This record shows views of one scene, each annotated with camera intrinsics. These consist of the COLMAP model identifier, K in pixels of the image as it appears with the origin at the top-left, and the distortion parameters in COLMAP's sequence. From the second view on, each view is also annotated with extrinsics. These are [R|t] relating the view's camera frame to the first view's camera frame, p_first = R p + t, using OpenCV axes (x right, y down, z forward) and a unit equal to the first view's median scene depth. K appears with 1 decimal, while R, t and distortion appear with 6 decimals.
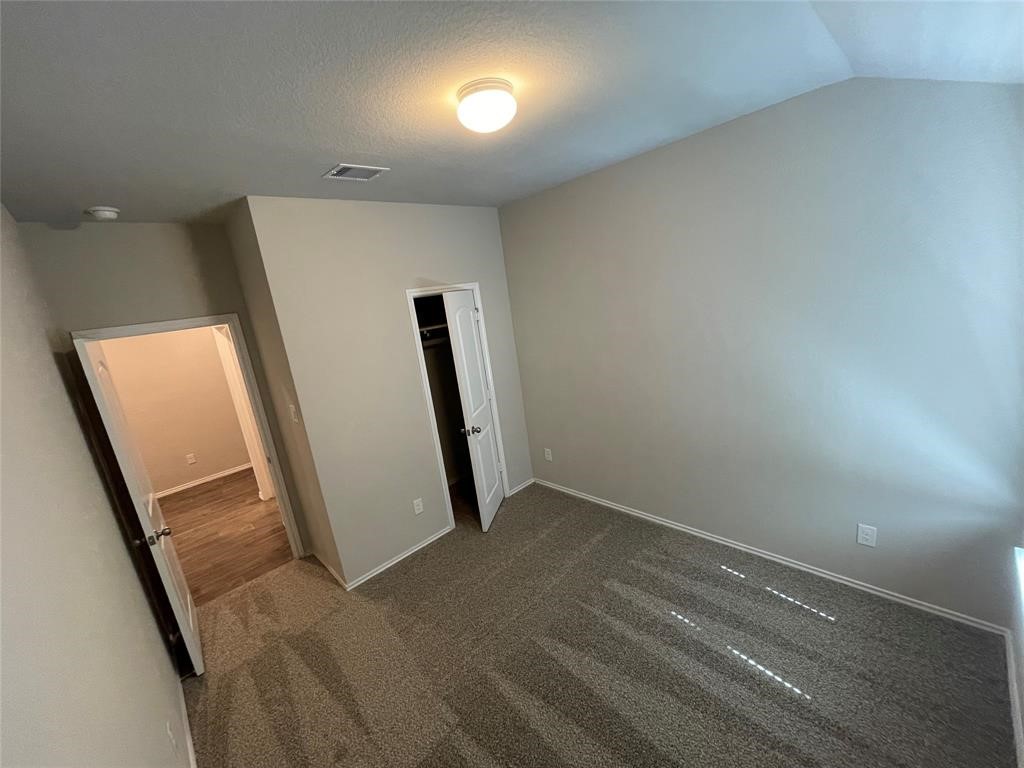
lens RADIAL K [[411.8, 0, 510.2], [0, 411.8, 386.7], [0, 0, 1]] dist [-0.007644, 0.003164]
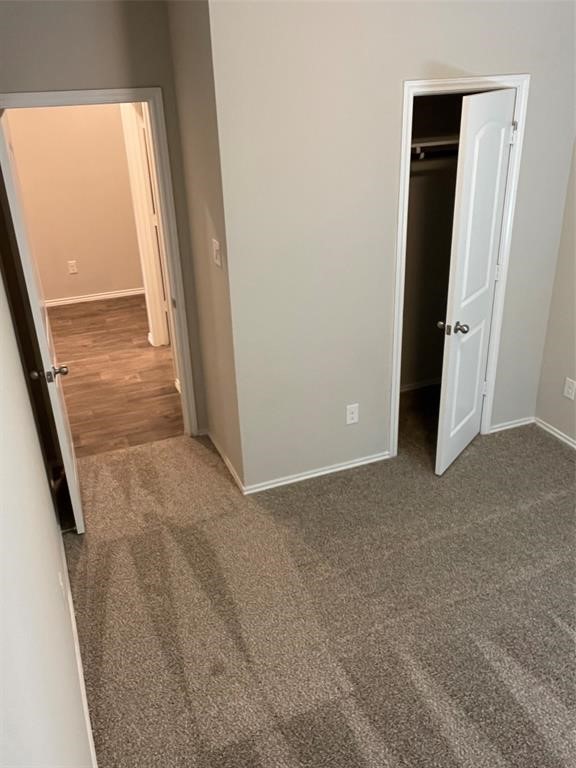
lens RADIAL K [[672.9, 0, 288.0], [0, 672.9, 385.2], [0, 0, 1]] dist [0.044347, -0.015541]
pose [[0.923631, 0.253675, -0.287324, -0.008325], [-0.173421, 0.945106, 0.276947, -0.058469], [0.341806, -0.205968, 0.916922, -0.084987]]
